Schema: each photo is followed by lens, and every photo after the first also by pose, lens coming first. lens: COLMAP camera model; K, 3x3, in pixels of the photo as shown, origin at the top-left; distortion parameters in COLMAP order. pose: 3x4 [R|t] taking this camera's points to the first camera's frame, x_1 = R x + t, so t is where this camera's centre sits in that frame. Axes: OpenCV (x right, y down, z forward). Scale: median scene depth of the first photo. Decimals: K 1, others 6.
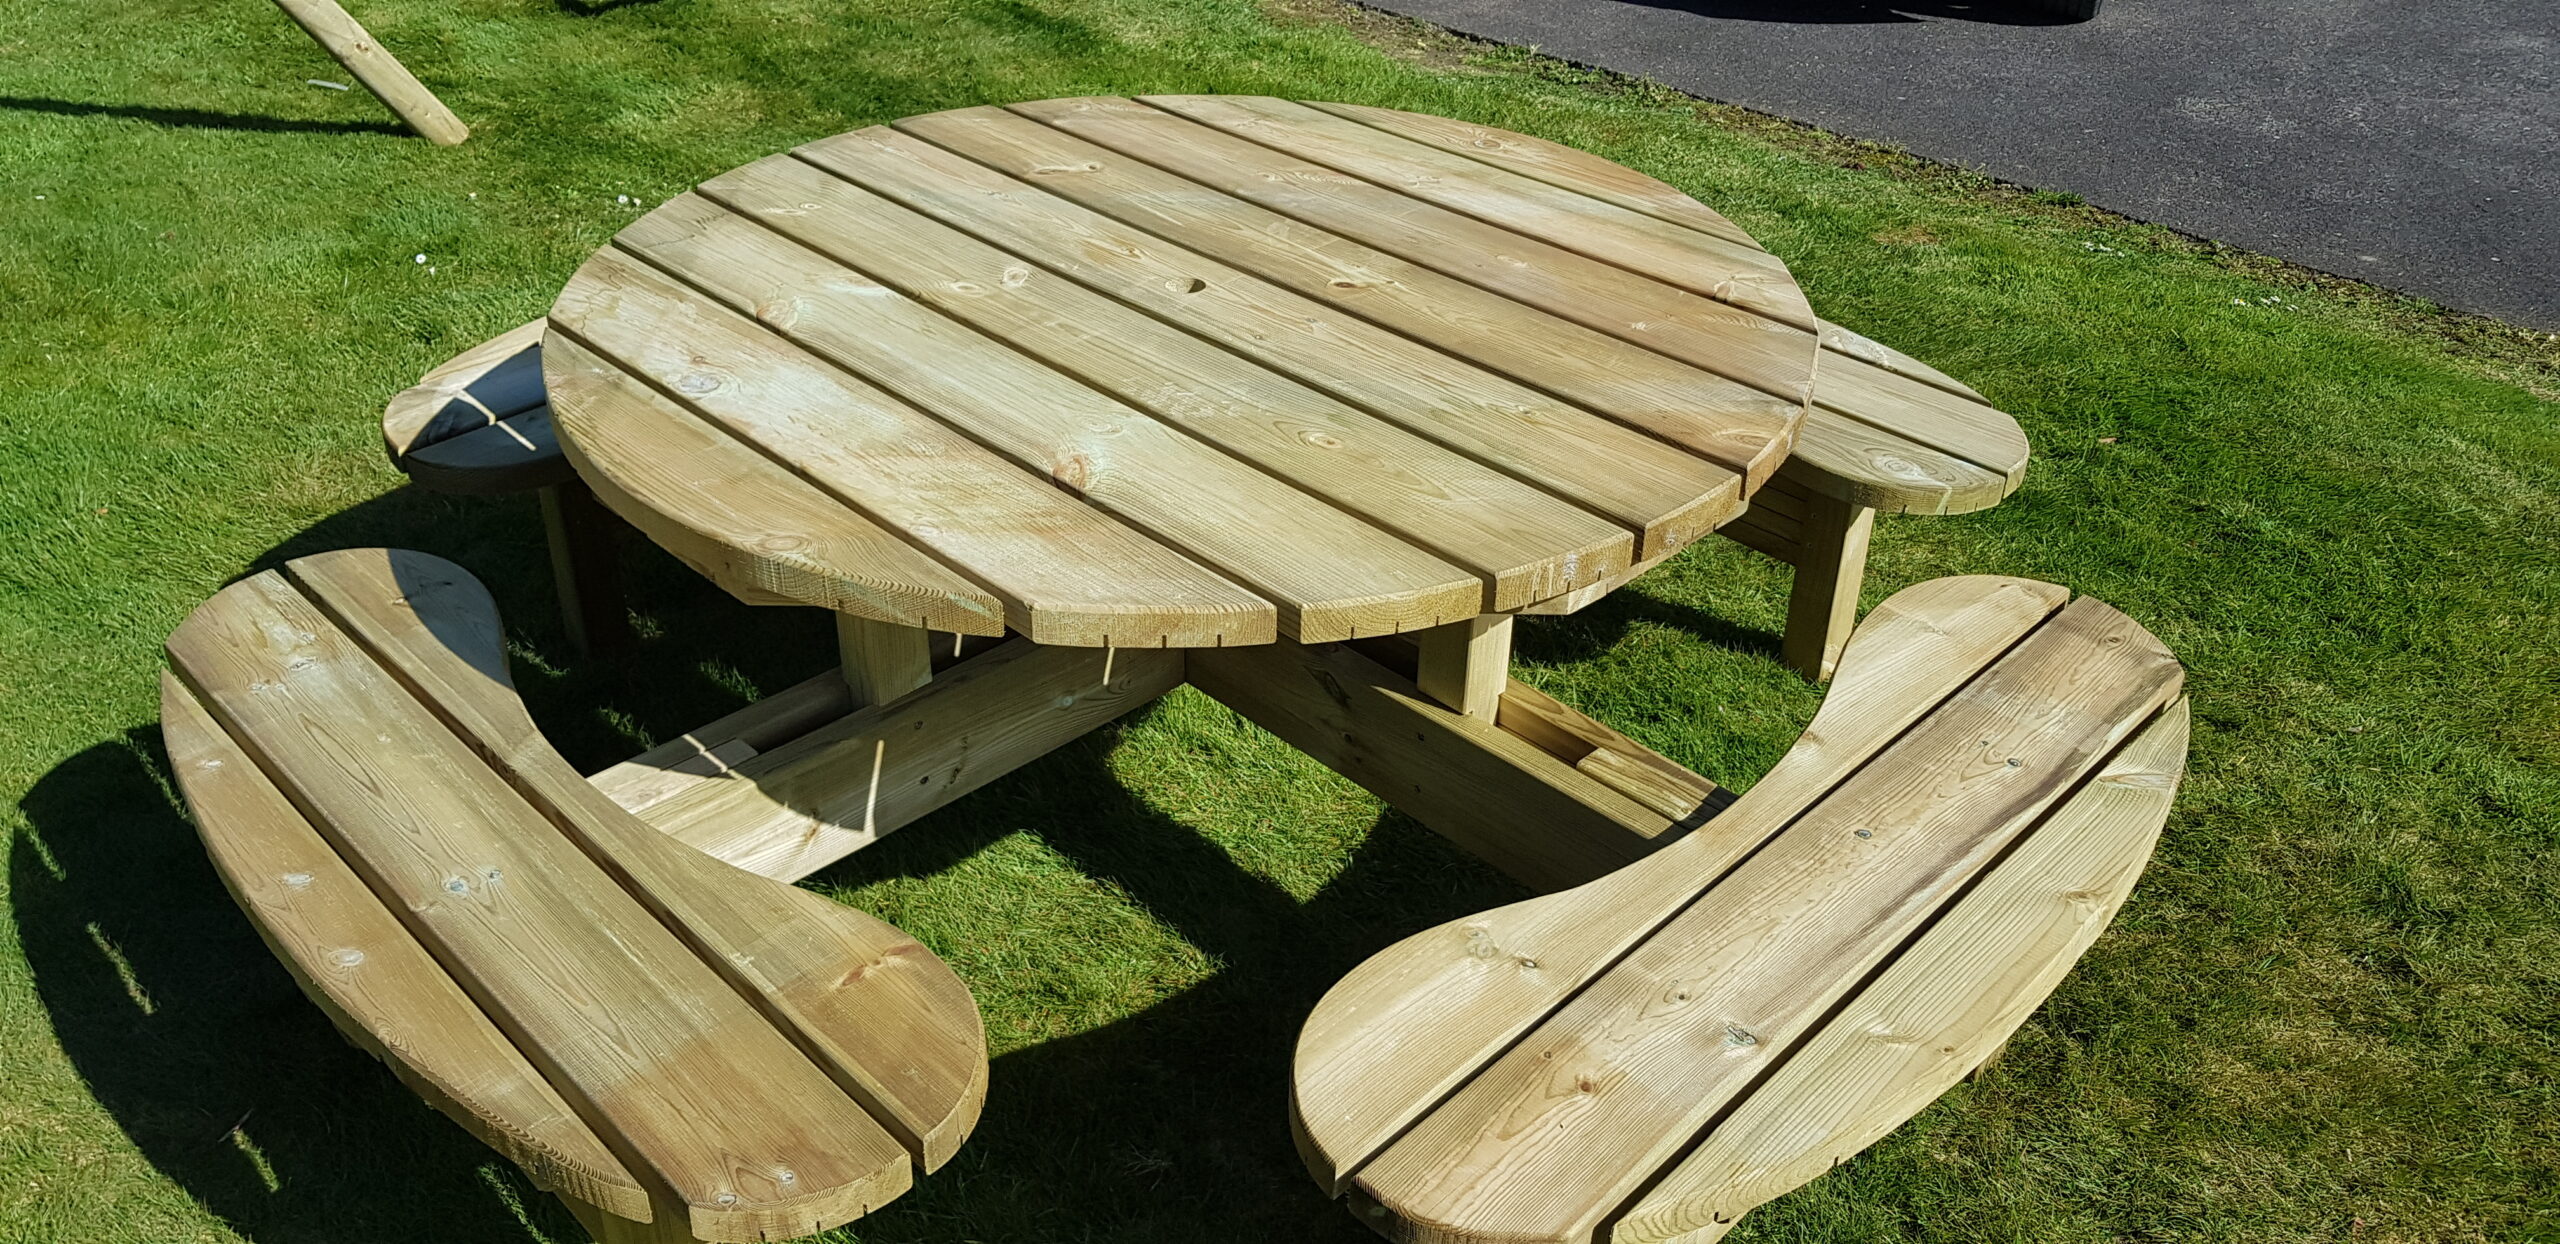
lens RADIAL K [[1957.9, 0, 1270.0], [0, 1957.9, 625.3], [0, 0, 1]] dist [0.080733, -0.131374]
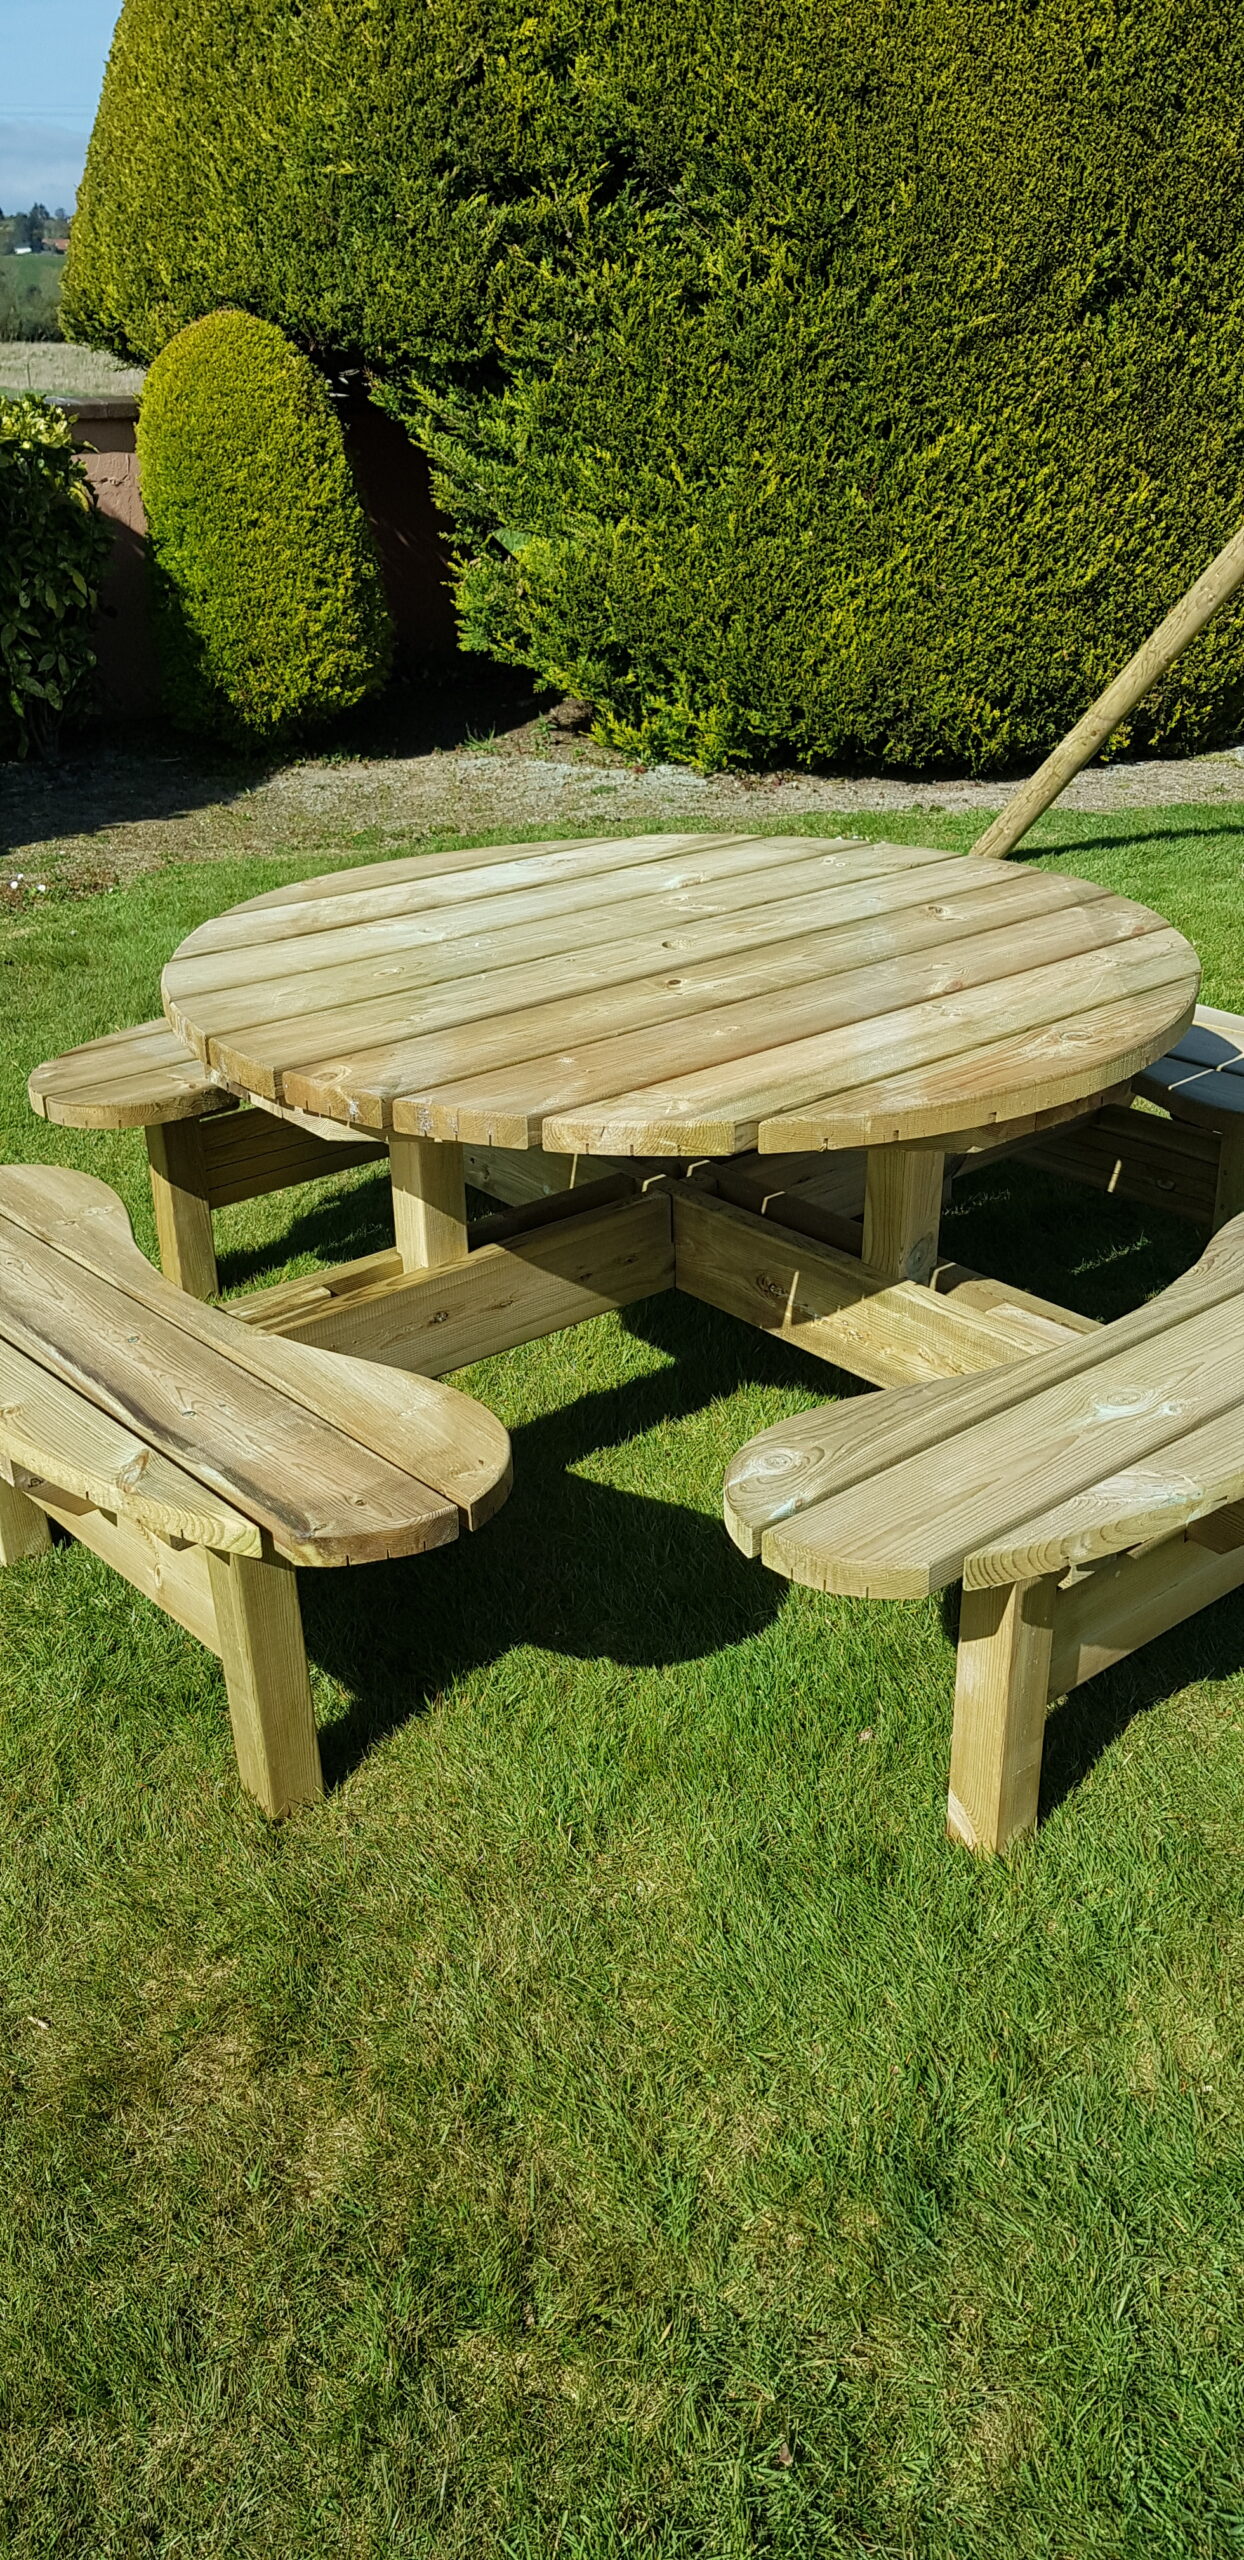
lens RADIAL K [[1957.9, 0, 619.7], [0, 1957.9, 1292.6], [0, 0, 1]] dist [0.080733, -0.131374]
pose [[-0.075254, 0.422888, -0.903052, 1.103986], [-0.519243, 0.756534, 0.397546, -0.453716], [0.851307, 0.498821, 0.162650, 0.831230]]
